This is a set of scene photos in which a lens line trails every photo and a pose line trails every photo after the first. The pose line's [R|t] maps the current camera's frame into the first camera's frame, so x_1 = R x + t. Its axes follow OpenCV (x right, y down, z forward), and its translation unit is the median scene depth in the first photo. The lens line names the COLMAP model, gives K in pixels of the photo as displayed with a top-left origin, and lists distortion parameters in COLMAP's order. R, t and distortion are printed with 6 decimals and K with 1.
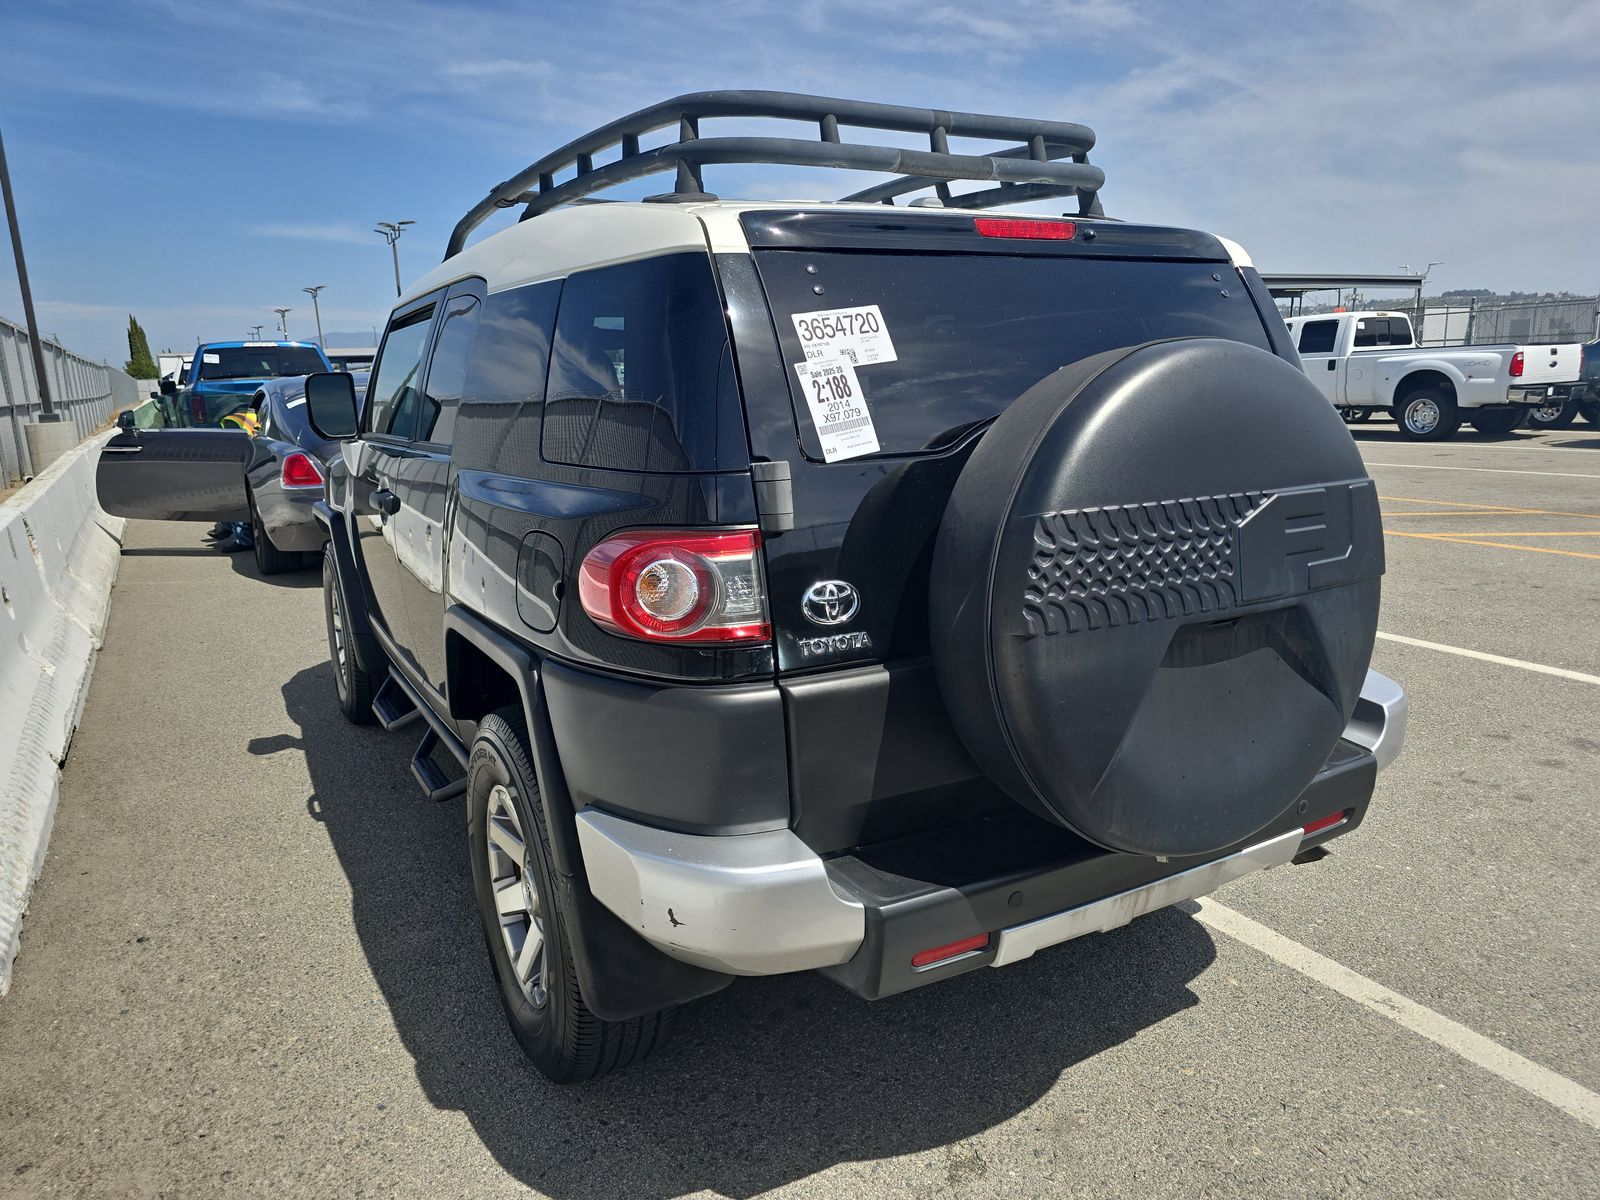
lens RADIAL K [[1113.4, 0, 716.2], [0, 1113.4, 610.3], [0, 0, 1]] dist [0.028768, -0.031077]
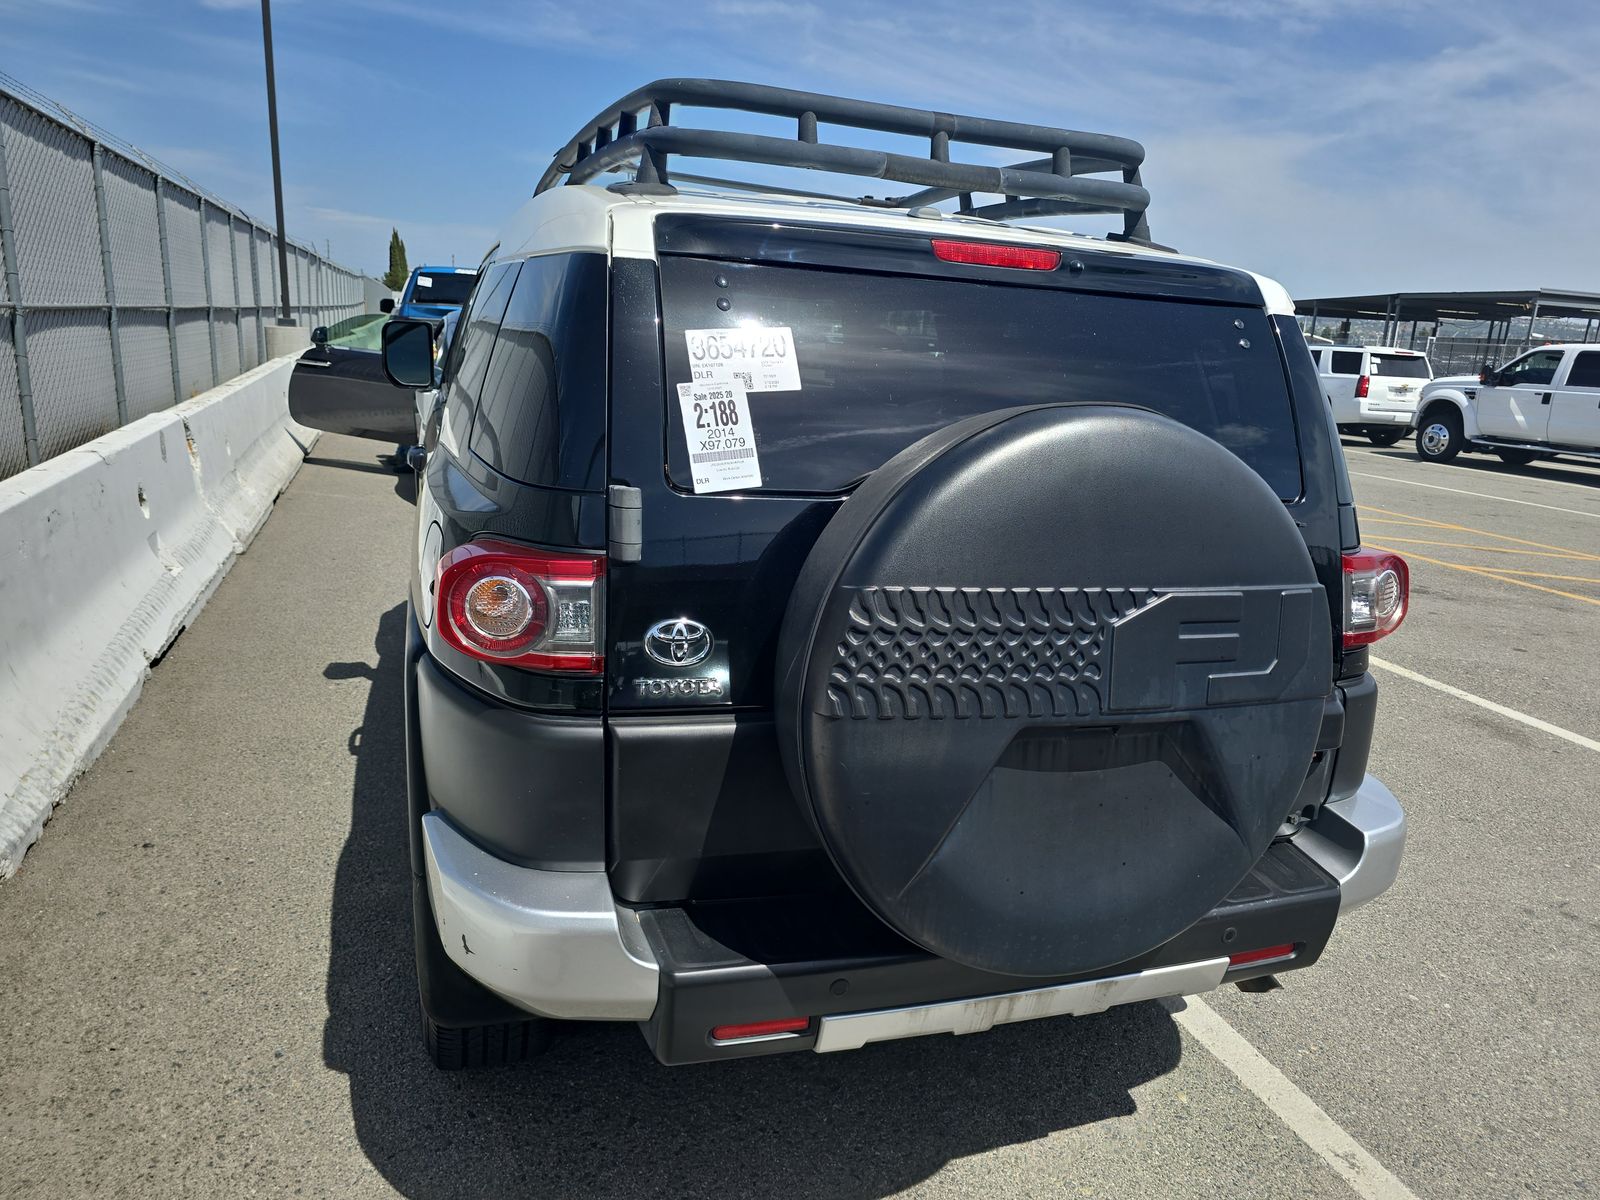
lens RADIAL K [[1113.4, 0, 804.3], [0, 1113.4, 593.3], [0, 0, 1]] dist [0.028768, -0.031077]
pose [[0.978923, 0.133824, -0.154275, 0.277324], [-0.128804, 0.990775, 0.042134, -0.081309], [0.158490, -0.021375, 0.987129, 0.073168]]
